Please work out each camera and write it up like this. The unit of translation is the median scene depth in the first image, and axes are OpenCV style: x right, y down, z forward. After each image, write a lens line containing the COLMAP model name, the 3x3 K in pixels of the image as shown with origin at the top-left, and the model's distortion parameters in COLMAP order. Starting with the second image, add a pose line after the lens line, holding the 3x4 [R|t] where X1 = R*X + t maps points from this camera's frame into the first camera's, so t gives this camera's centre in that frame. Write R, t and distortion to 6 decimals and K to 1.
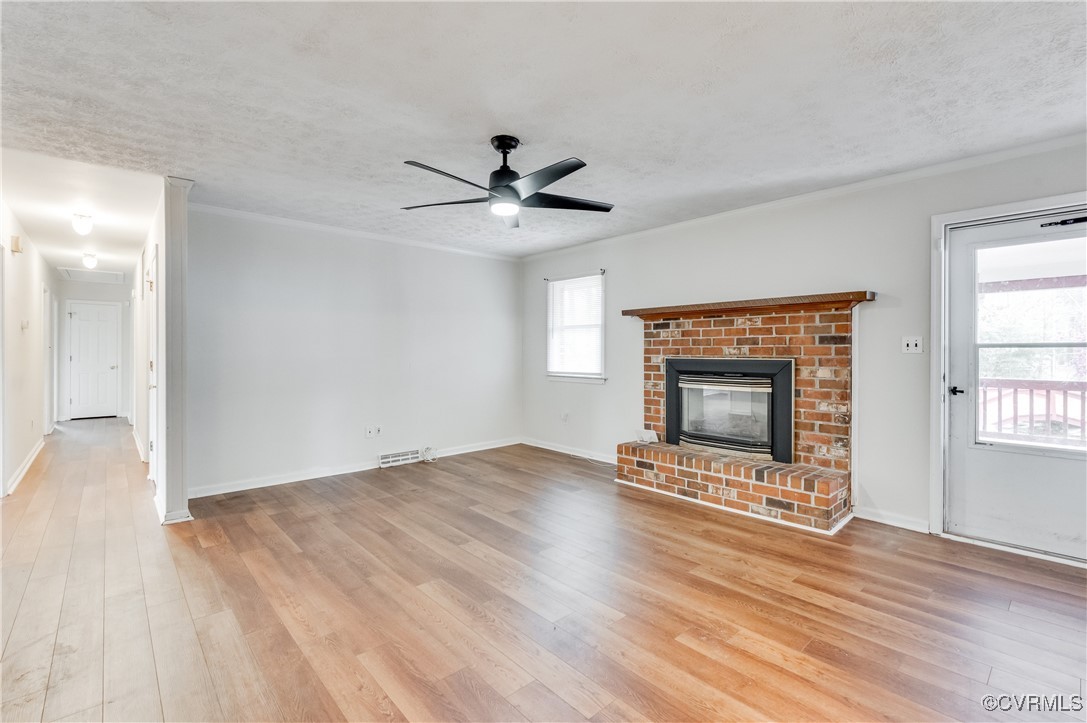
lens RADIAL K [[480.6, 0, 543.3], [0, 480.6, 354.6], [0, 0, 1]] dist [0.000171, 0.000026]
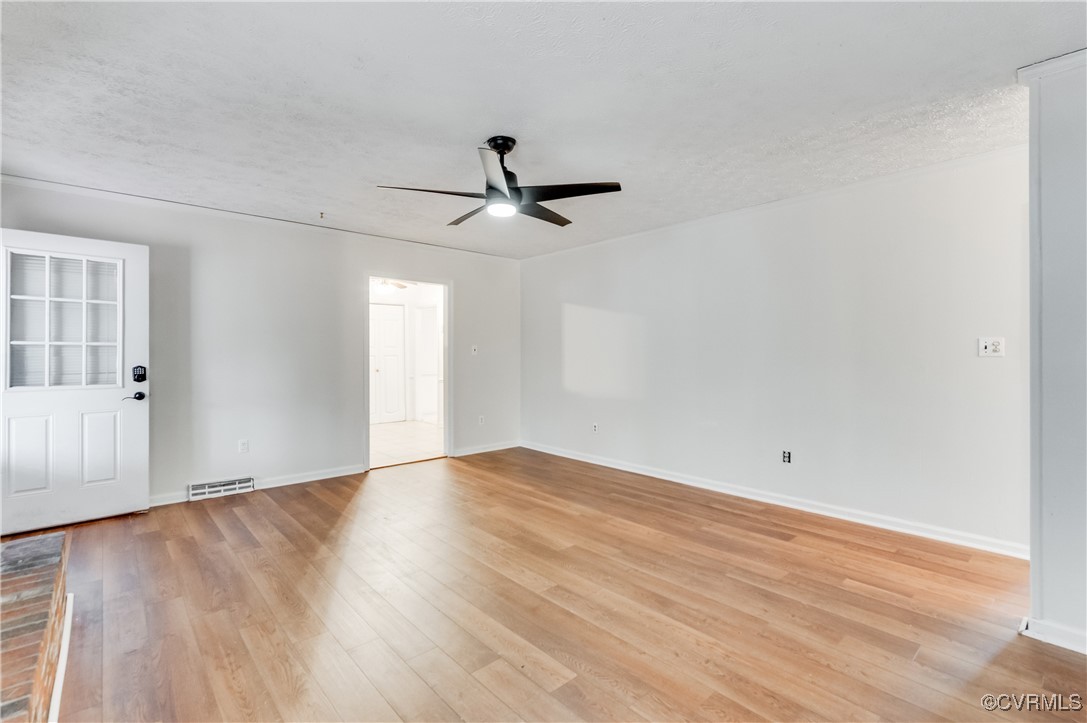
lens RADIAL K [[480.6, 0, 543.6], [0, 480.6, 355.4], [0, 0, 1]] dist [0.000171, 0.000026]
pose [[-1.000000, -0.000199, 0.000806, -0.160491], [-0.000193, 0.999964, 0.008462, -0.011573], [-0.000807, 0.008462, -0.999964, 1.920578]]
